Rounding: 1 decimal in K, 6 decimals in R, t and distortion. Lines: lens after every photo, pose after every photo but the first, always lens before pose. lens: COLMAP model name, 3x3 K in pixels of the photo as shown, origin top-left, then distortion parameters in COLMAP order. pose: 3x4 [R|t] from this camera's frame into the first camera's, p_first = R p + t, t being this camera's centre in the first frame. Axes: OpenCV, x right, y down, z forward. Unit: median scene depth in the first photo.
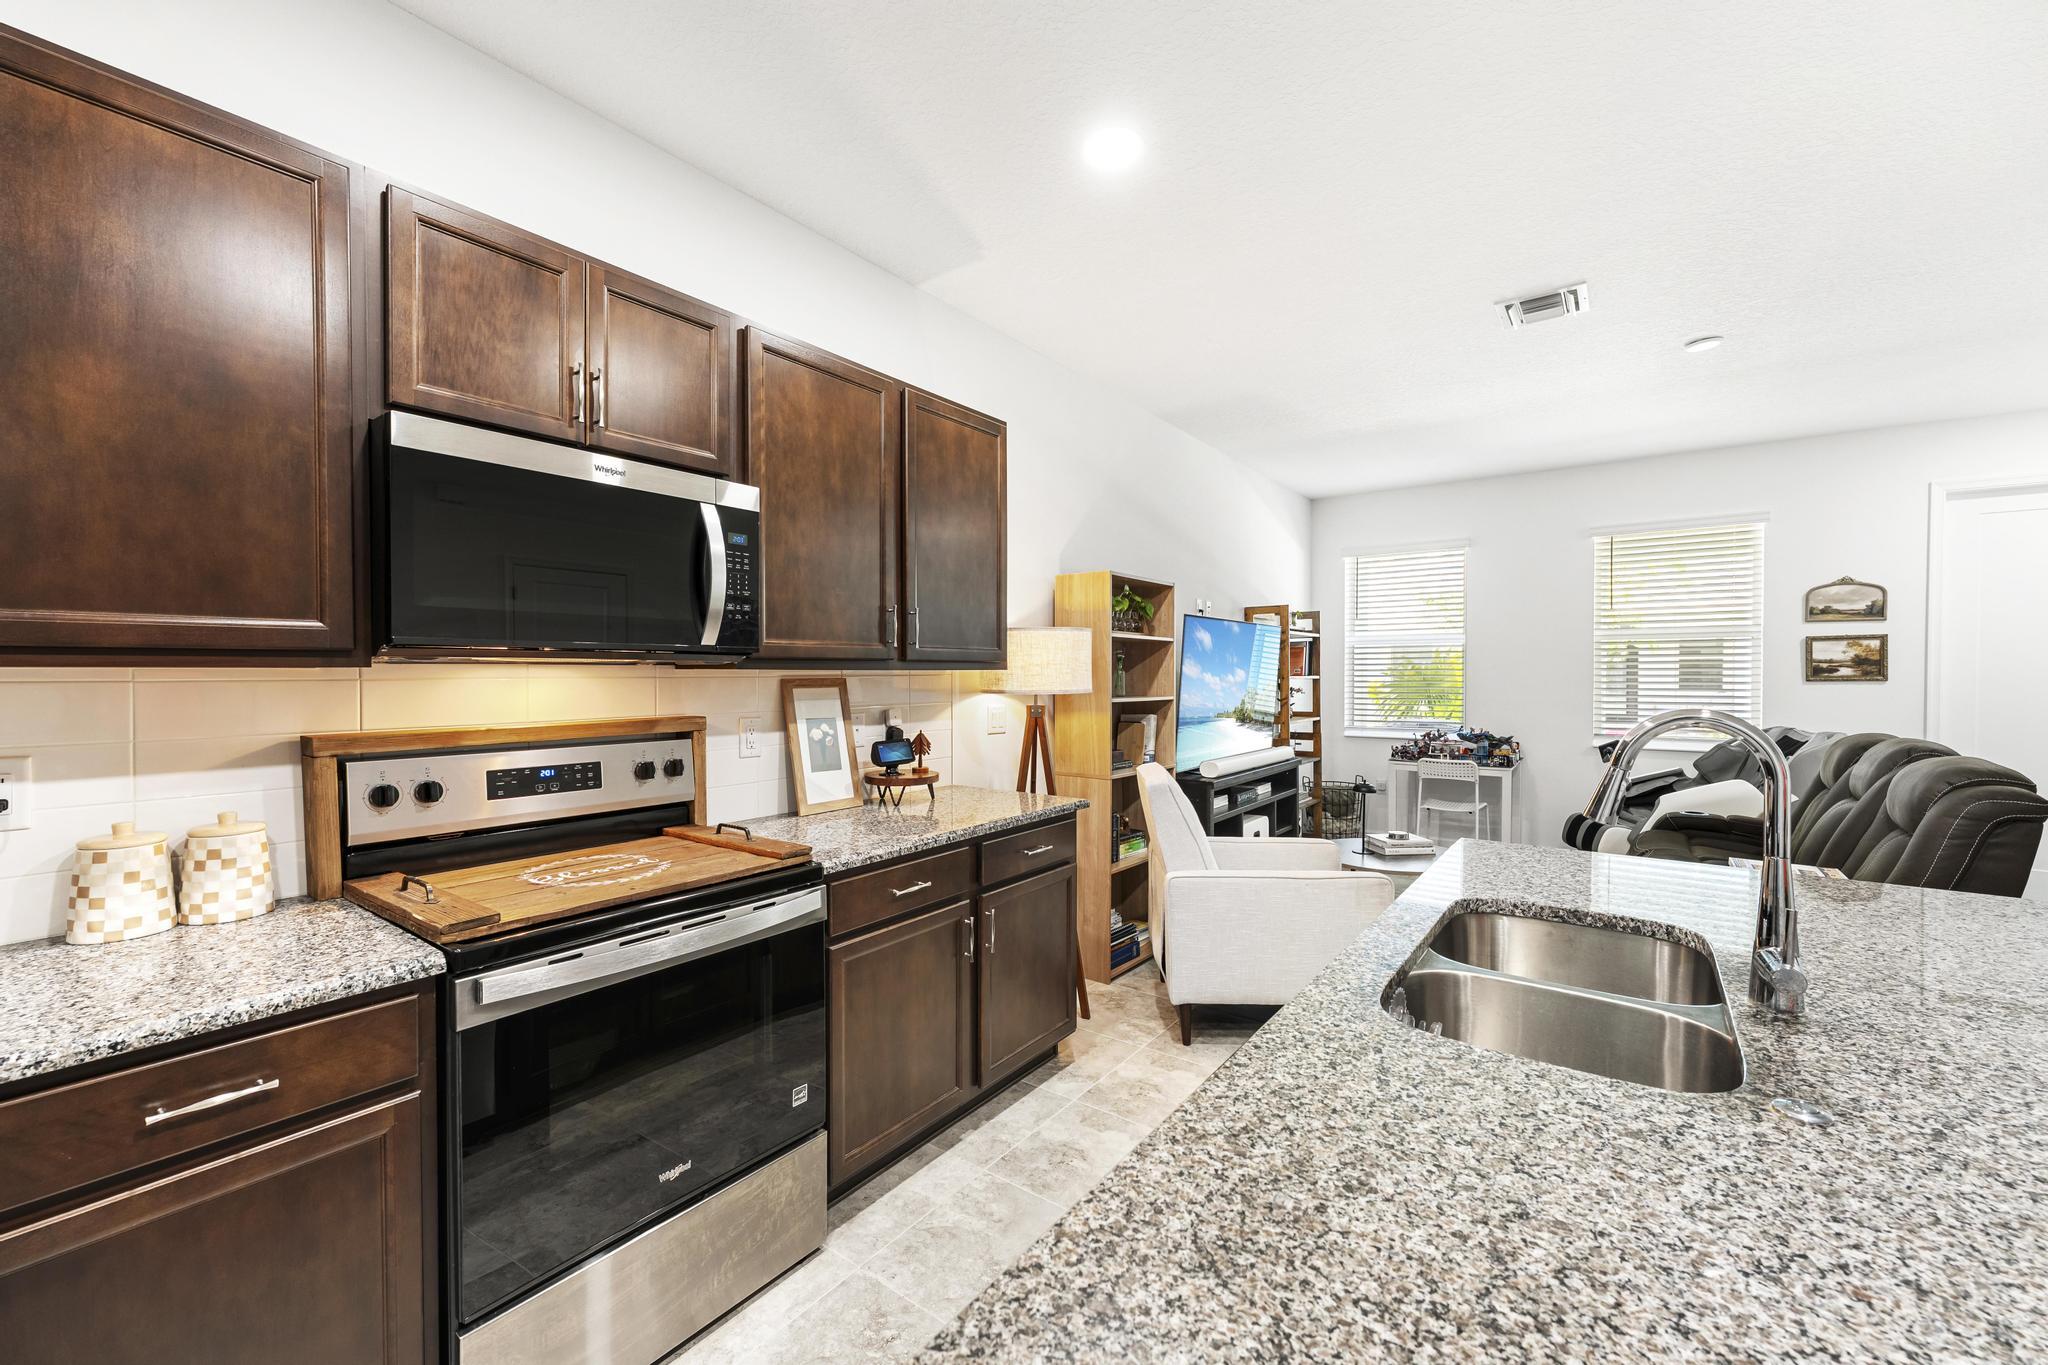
lens RADIAL K [[817.7, 0, 1022.2], [0, 817.7, 681.7], [0, 0, 1]] dist [-0.000566, -0.000739]
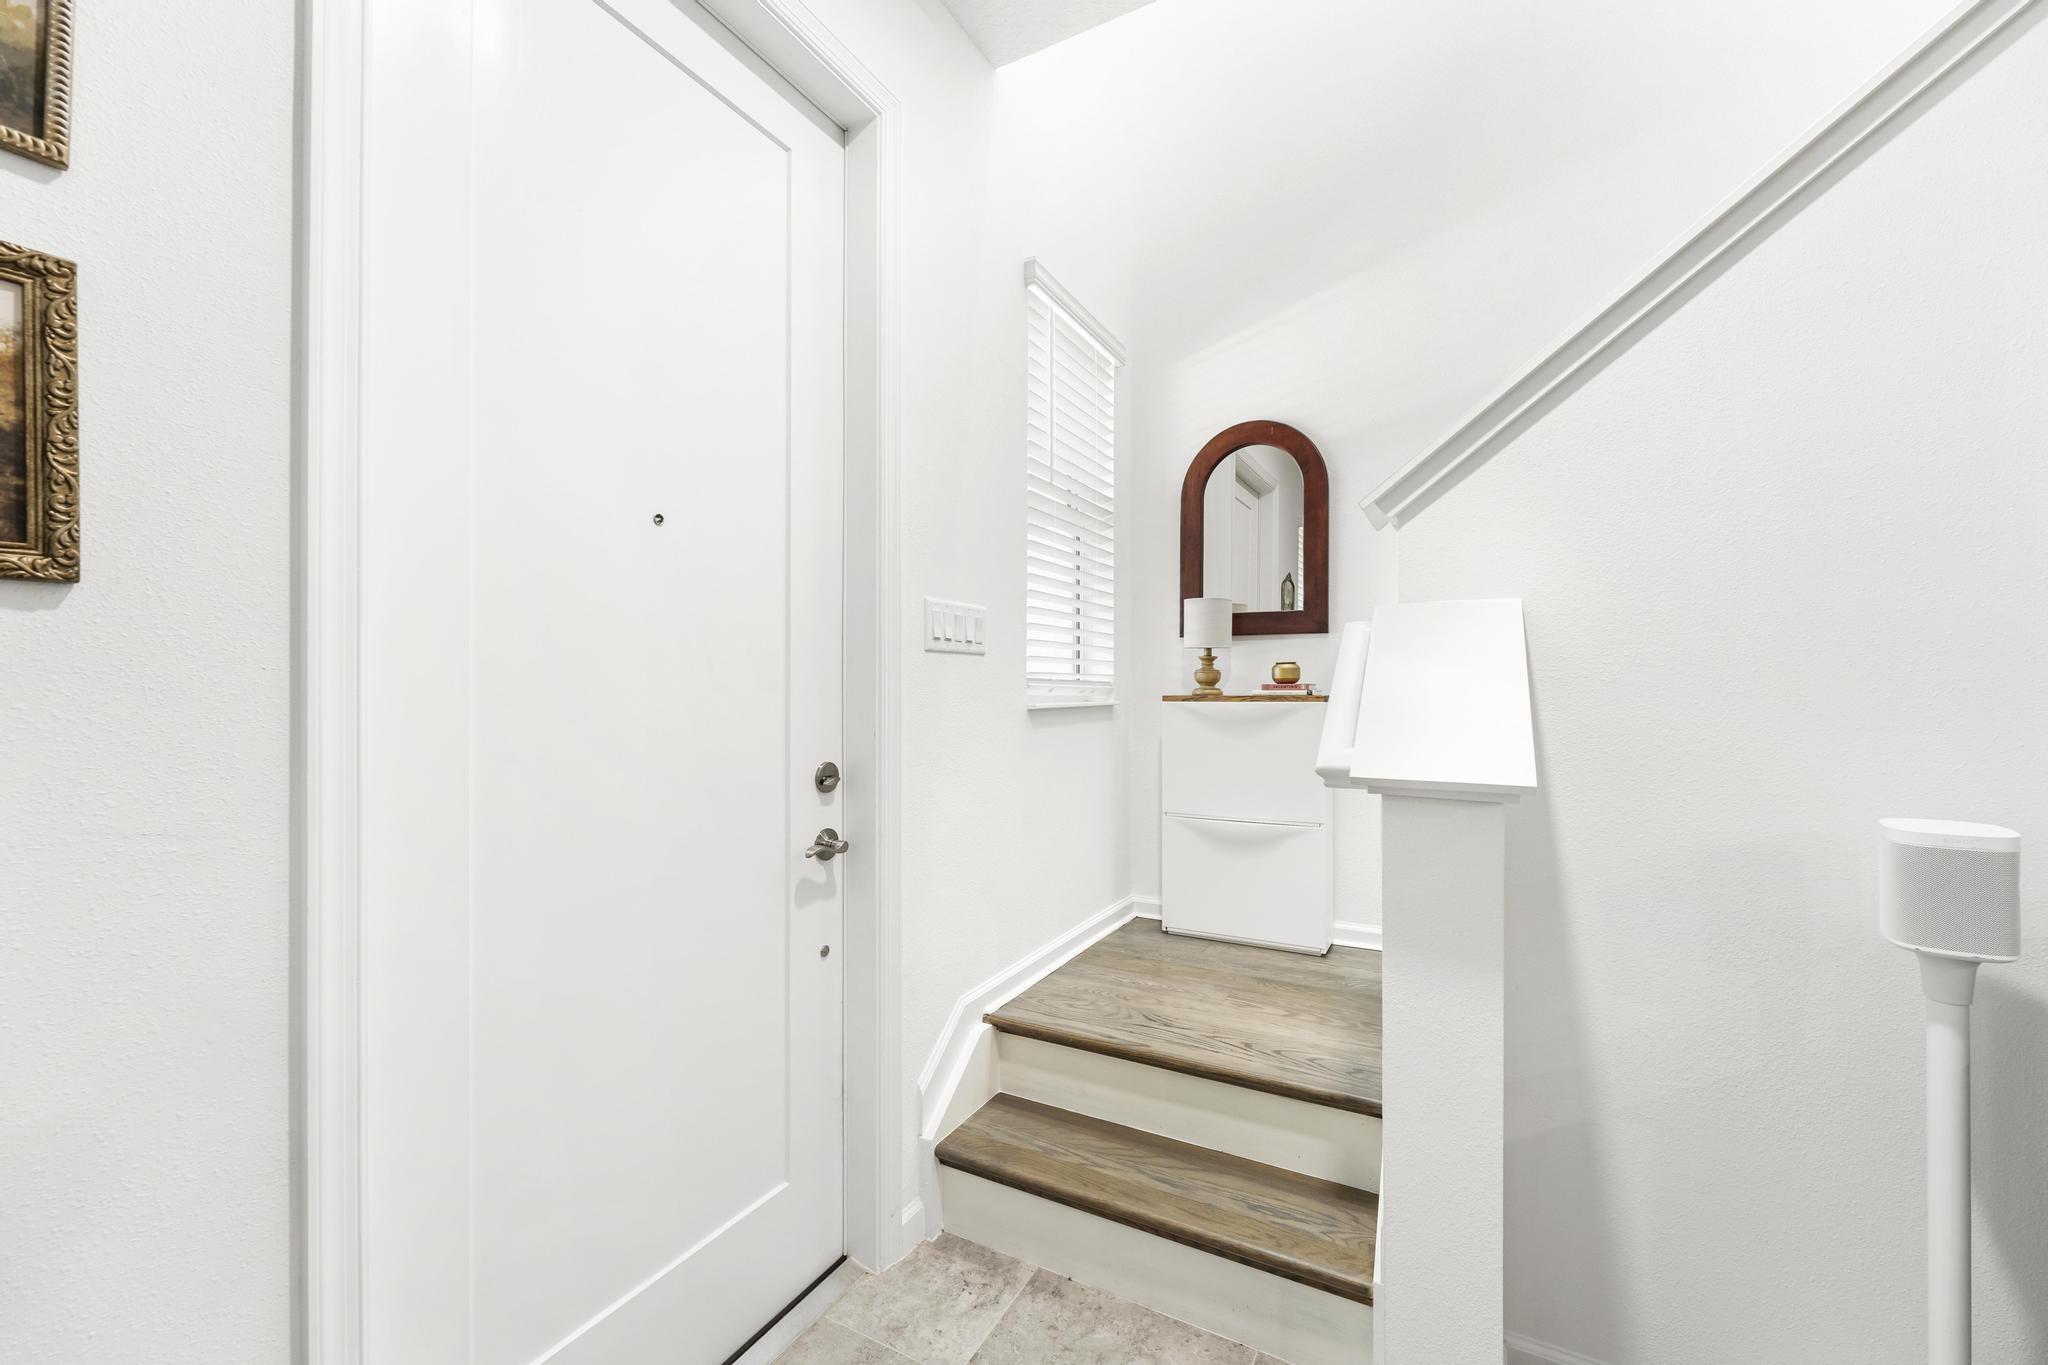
lens RADIAL K [[817.7, 0, 1018.6], [0, 817.7, 682.7], [0, 0, 1]] dist [-0.000566, -0.000739]
pose [[-0.135702, 0.009226, 0.990707, 1.541160], [0.013780, 0.999877, -0.007424, 0.036865], [-0.990654, 0.012645, -0.135812, 1.472451]]
